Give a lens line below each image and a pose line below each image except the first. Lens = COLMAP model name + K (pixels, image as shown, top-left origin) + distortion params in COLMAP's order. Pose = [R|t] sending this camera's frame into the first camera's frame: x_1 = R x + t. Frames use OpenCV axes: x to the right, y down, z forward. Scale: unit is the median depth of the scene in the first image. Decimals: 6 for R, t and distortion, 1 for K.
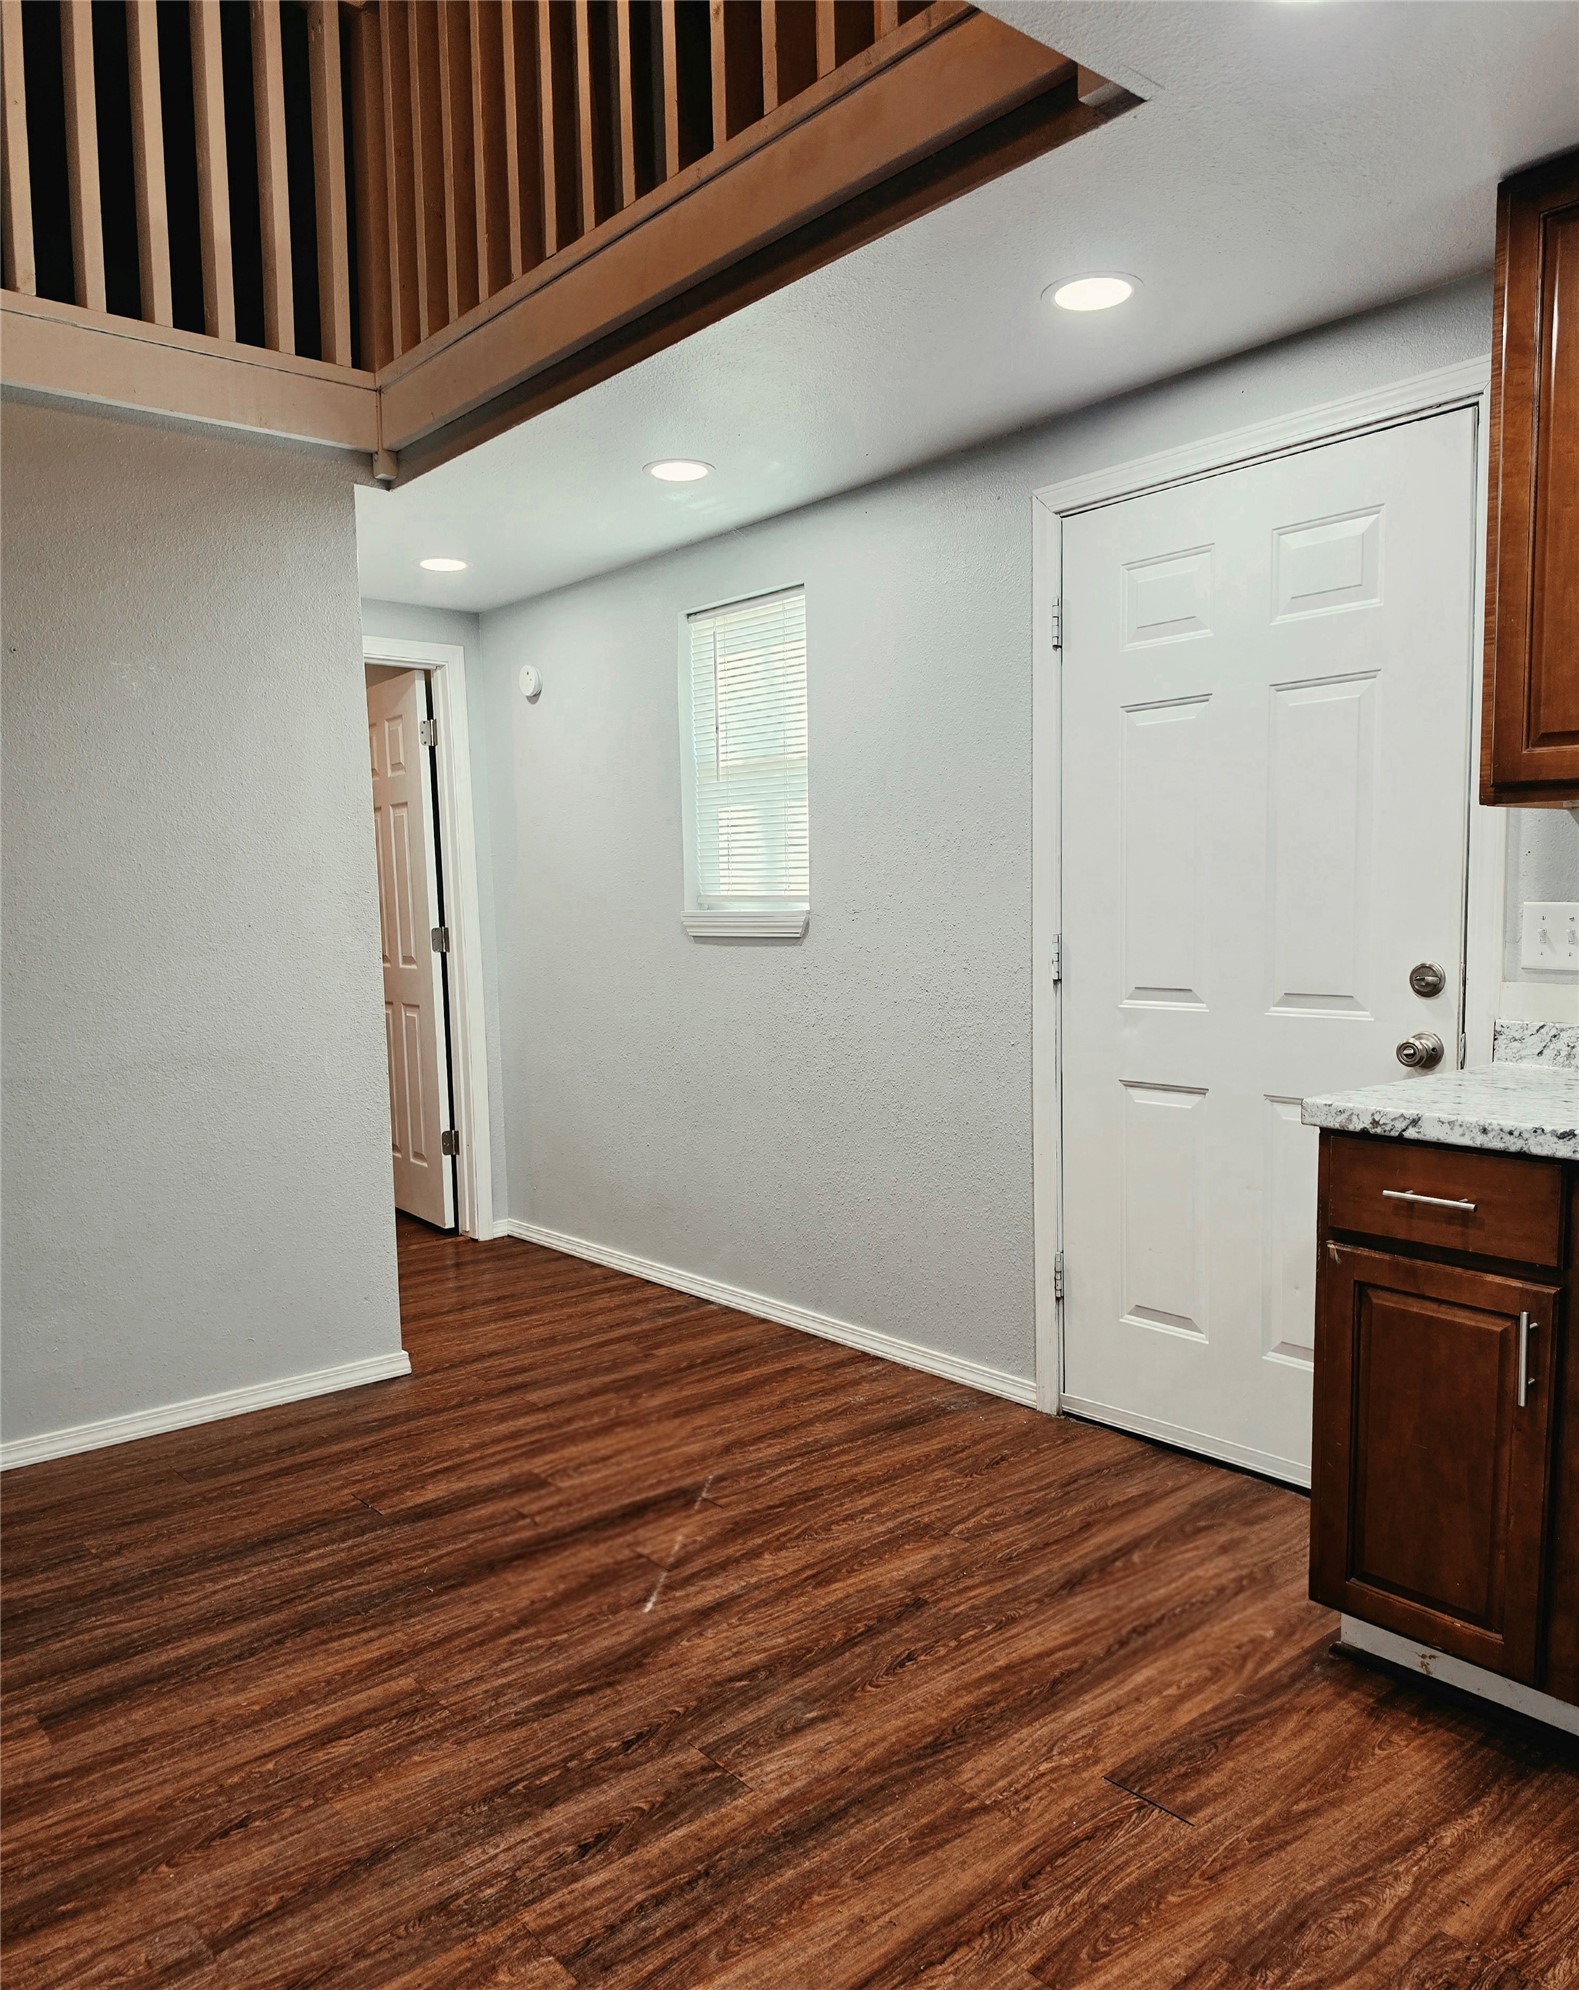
lens RADIAL K [[1450.2, 0, 818.5], [0, 1450.2, 1041.3], [0, 0, 1]] dist [0.028893, -0.044542]
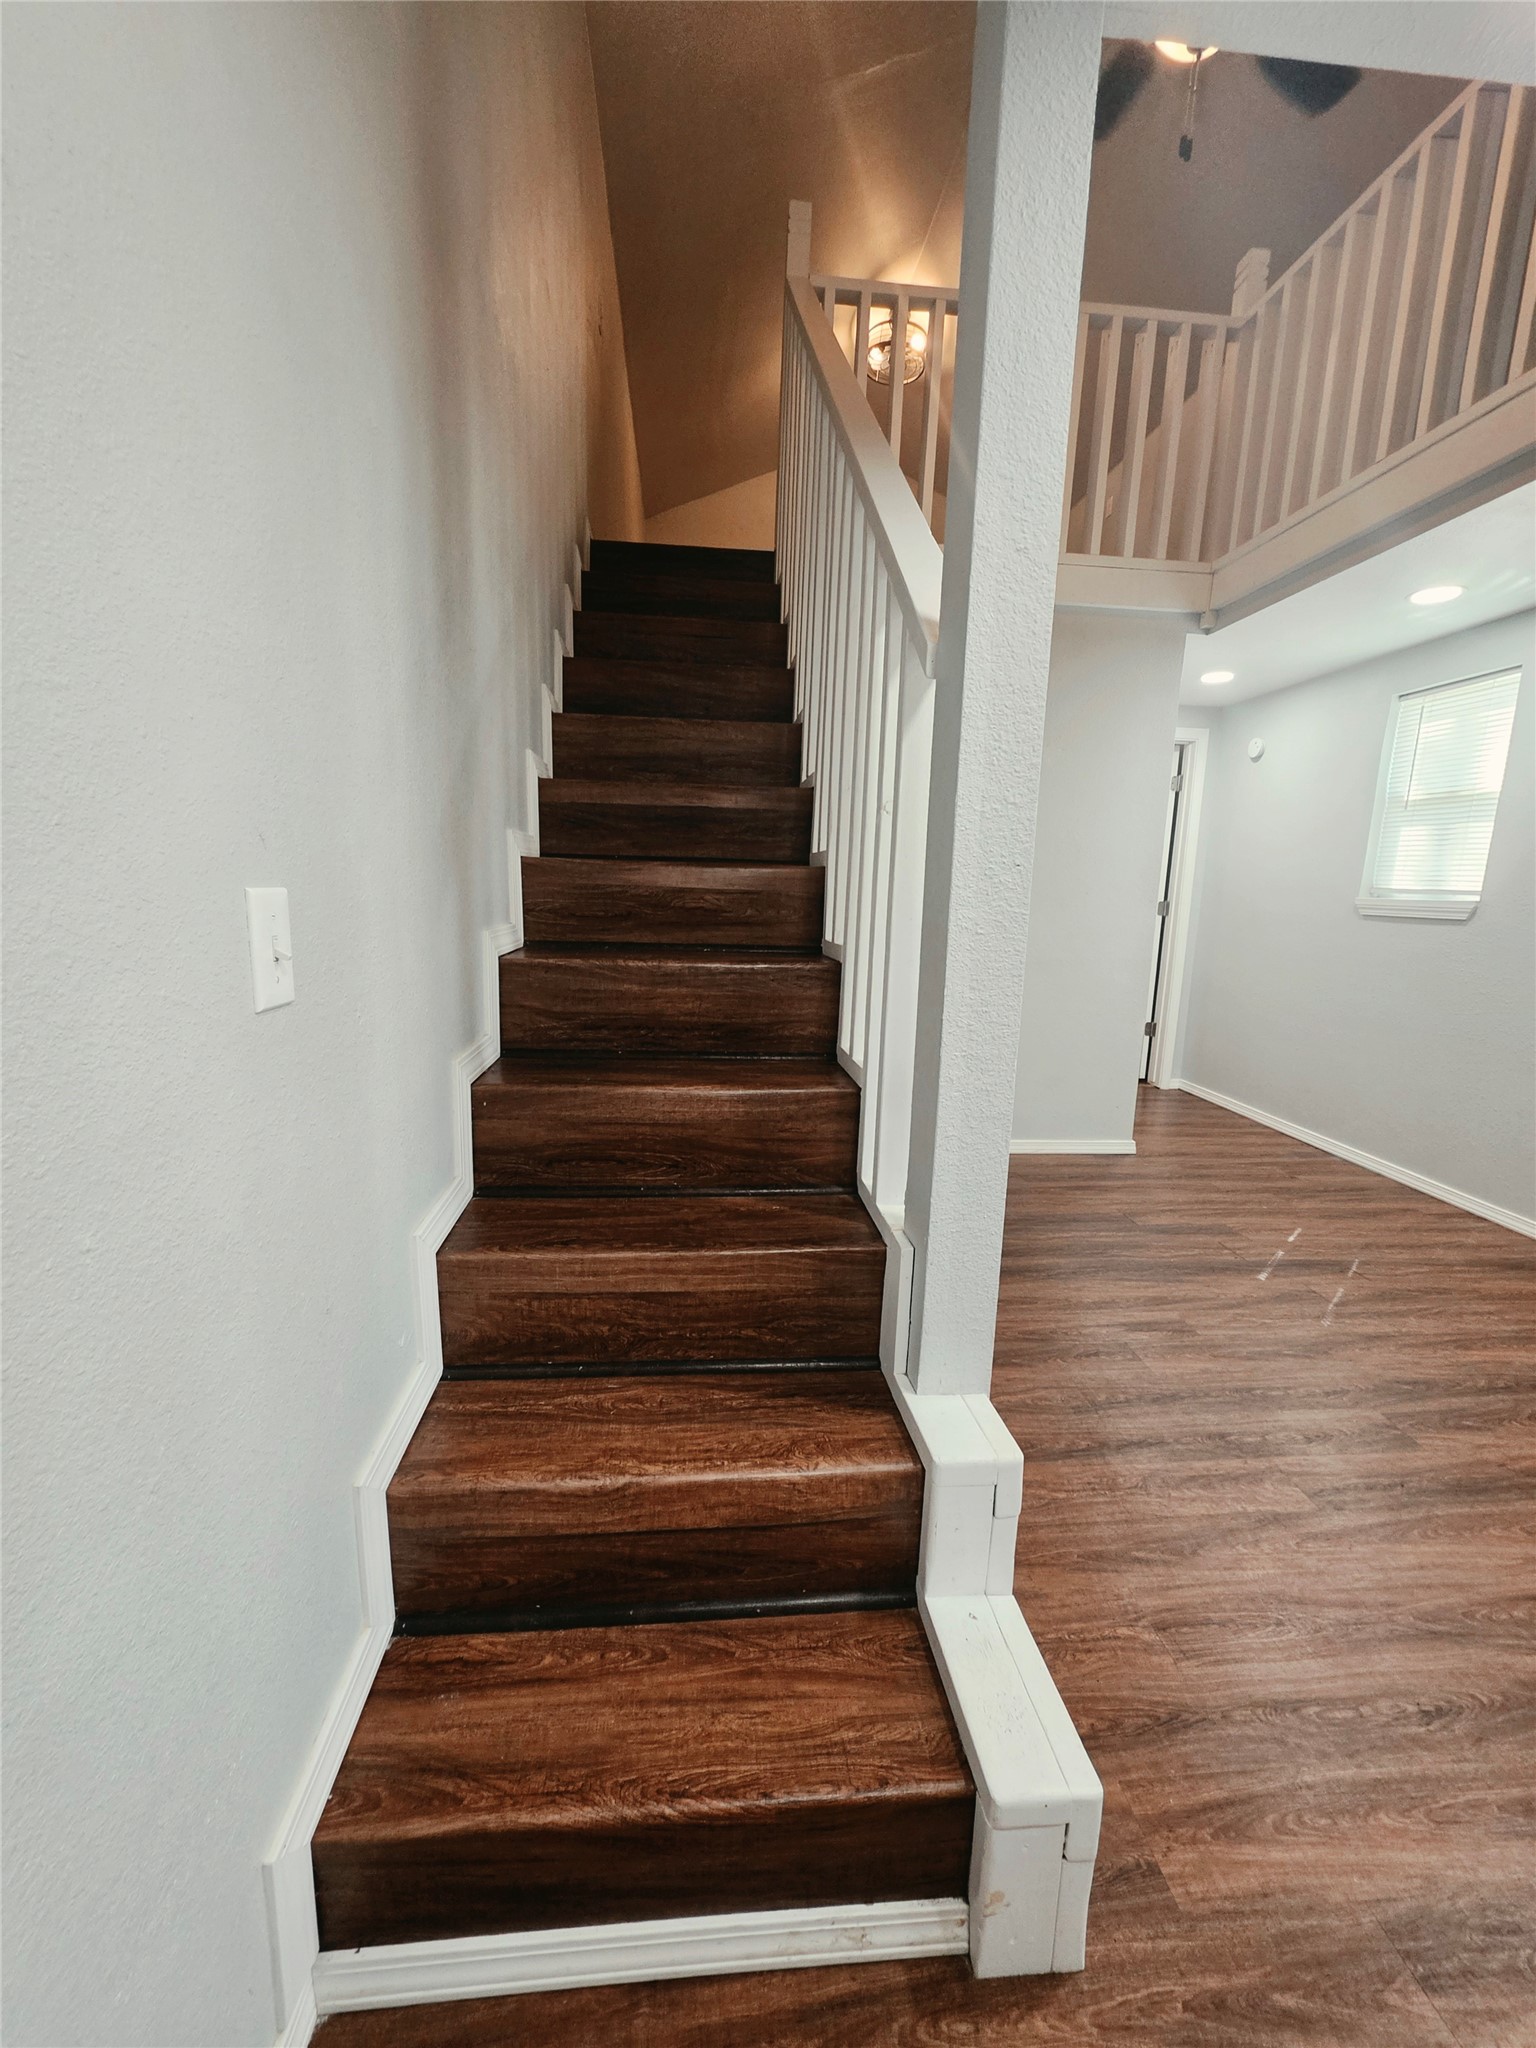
lens RADIAL K [[832.1, 0, 762.3], [0, 832.1, 1025.2], [0, 0, 1]] dist [-0.003781, 0.001524]
pose [[0.809247, 0.139984, -0.570546, -0.142575], [-0.100723, 0.989876, 0.100005, 0.029607], [0.578769, -0.023462, 0.815154, -0.114492]]
